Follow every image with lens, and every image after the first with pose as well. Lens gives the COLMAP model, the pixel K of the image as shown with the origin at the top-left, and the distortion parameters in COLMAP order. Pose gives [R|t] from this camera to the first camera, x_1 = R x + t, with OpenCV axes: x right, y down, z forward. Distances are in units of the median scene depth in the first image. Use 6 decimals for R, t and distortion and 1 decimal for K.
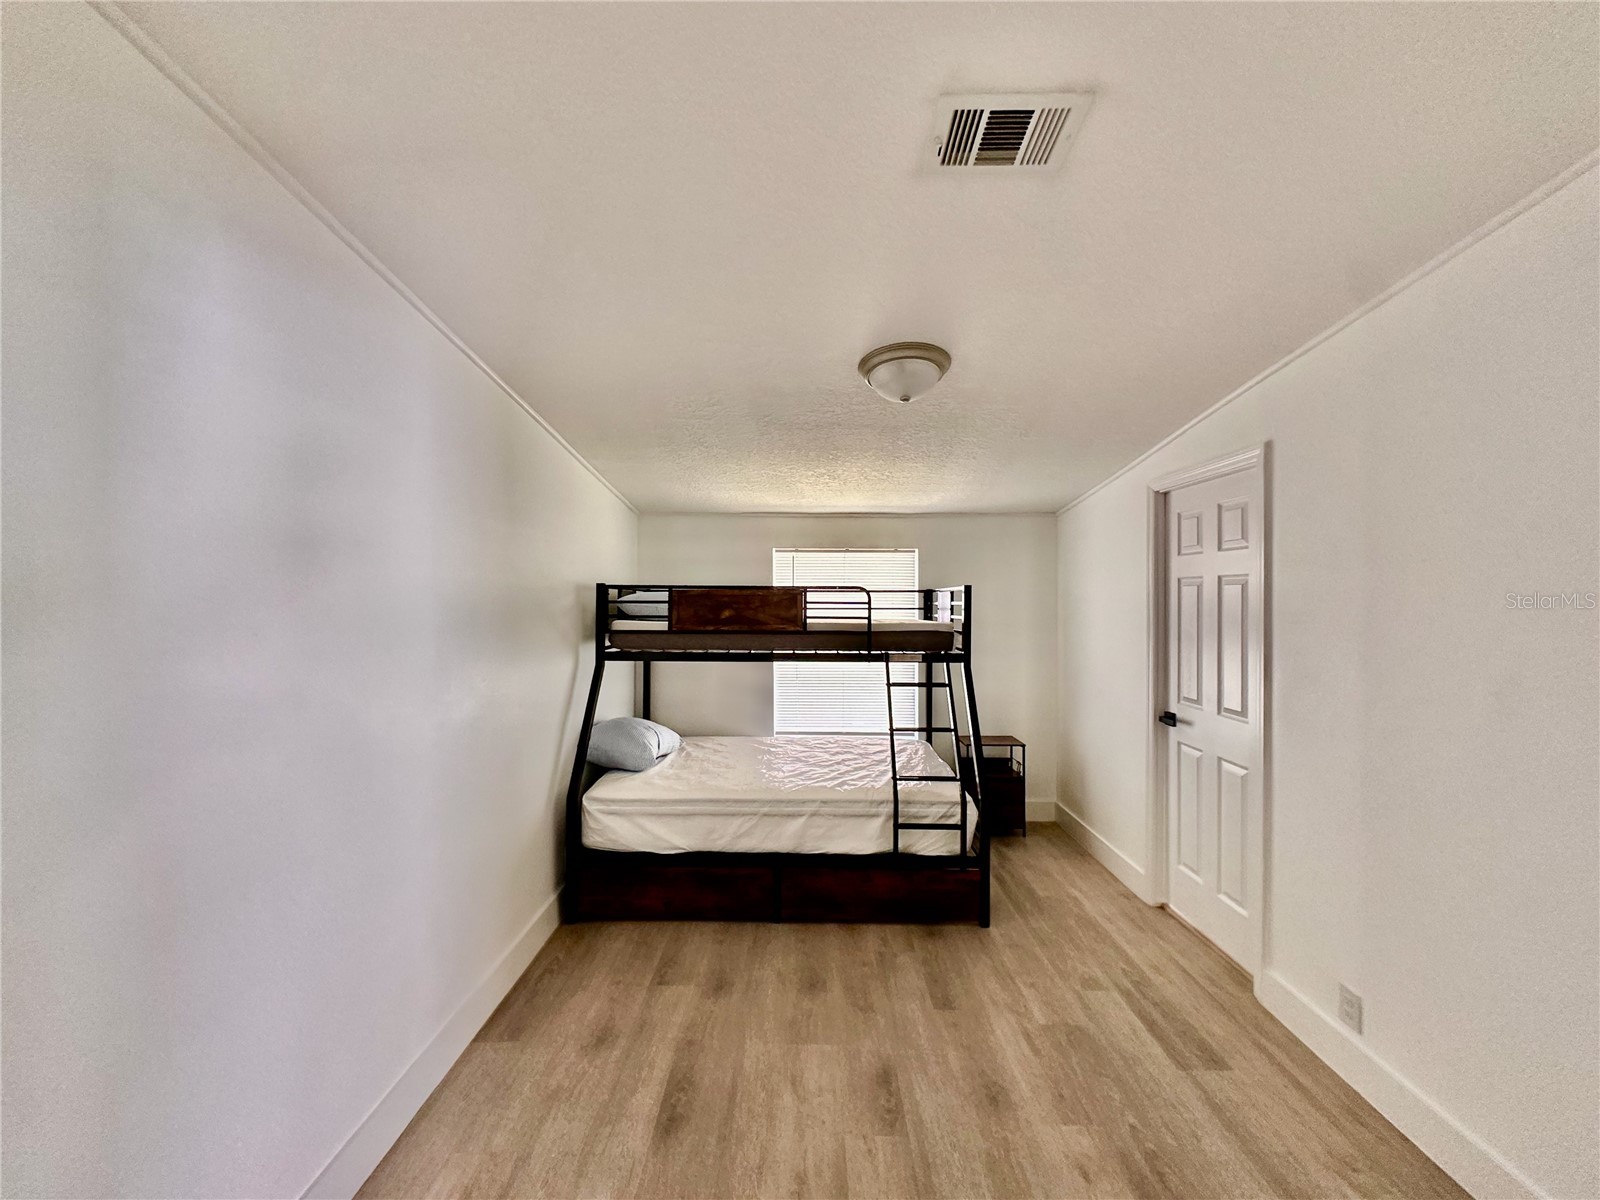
lens RADIAL K [[640.5, 0, 800.0], [0, 640.5, 600.0], [0, 0, 1]] dist [-0.001446, 0.000261]
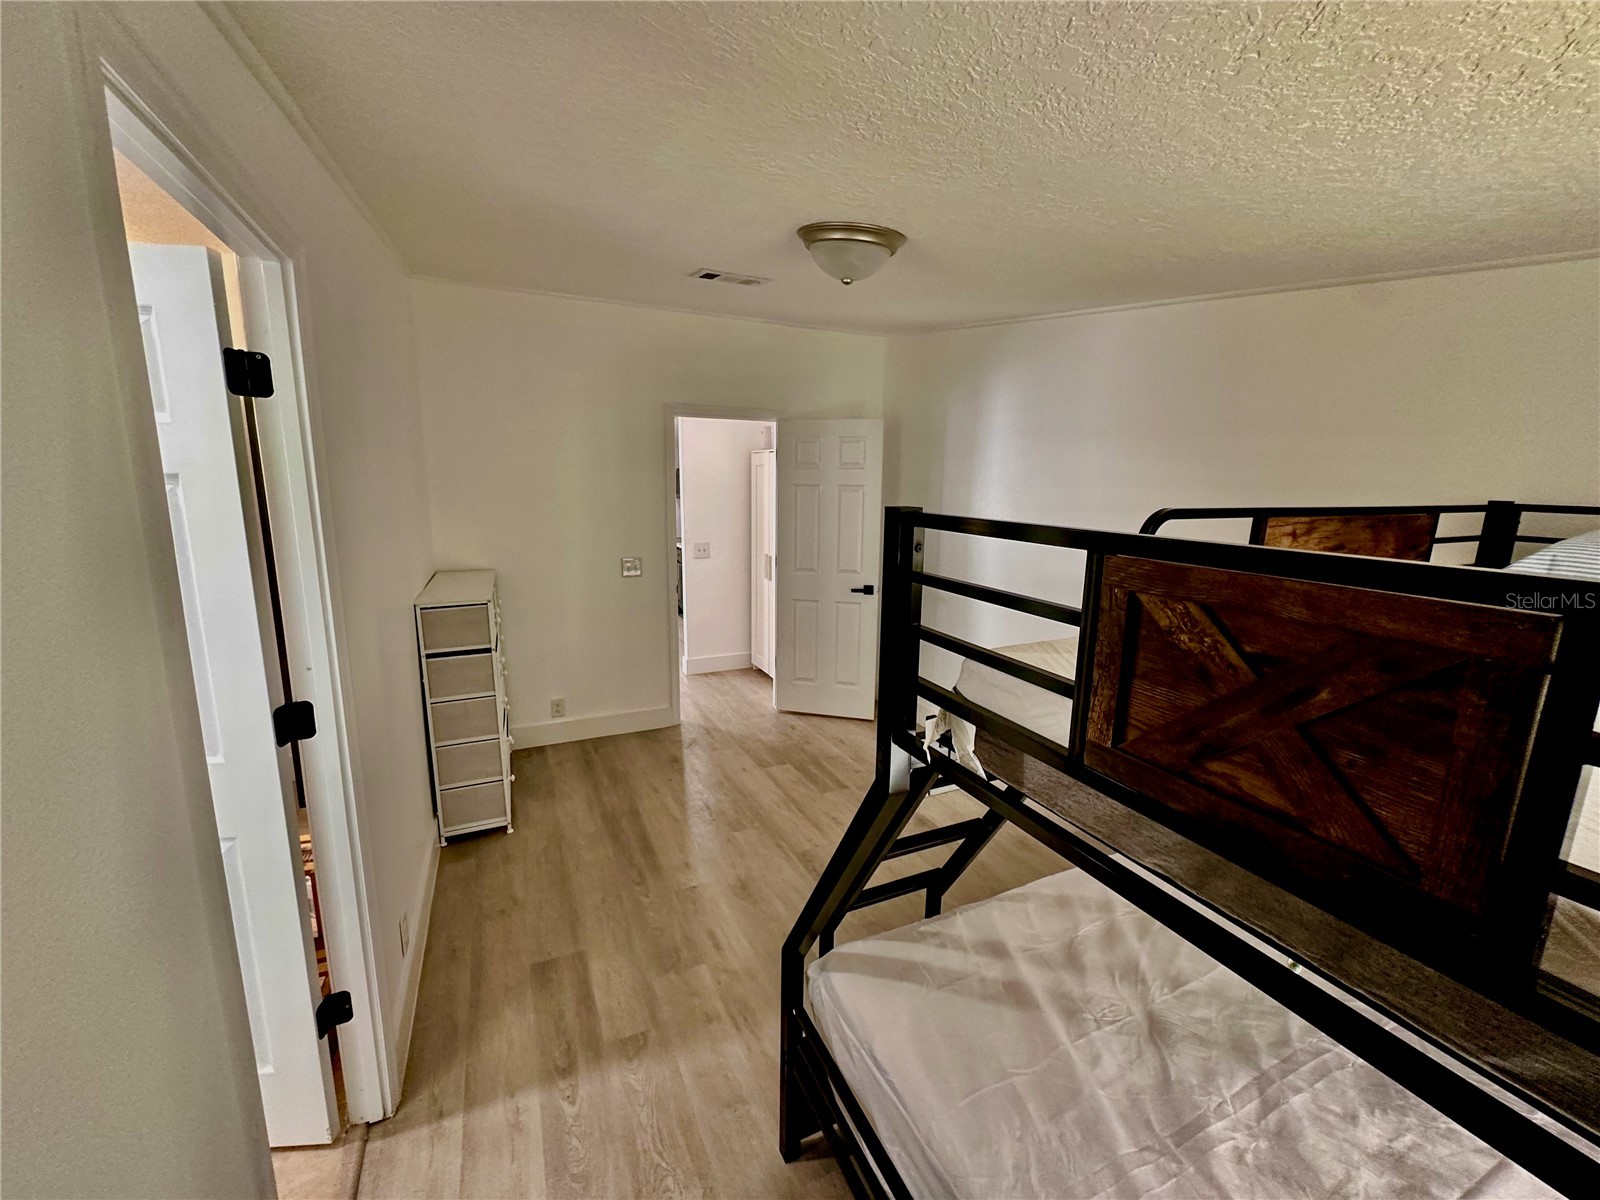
lens RADIAL K [[640.5, 0, 800.0], [0, 640.5, 600.0], [0, 0, 1]] dist [-0.001446, 0.000261]
pose [[-0.900798, 0.067323, -0.428988, 0.628087], [-0.015229, 0.982403, 0.186152, -0.052891], [0.433971, 0.174218, -0.883921, 1.834946]]
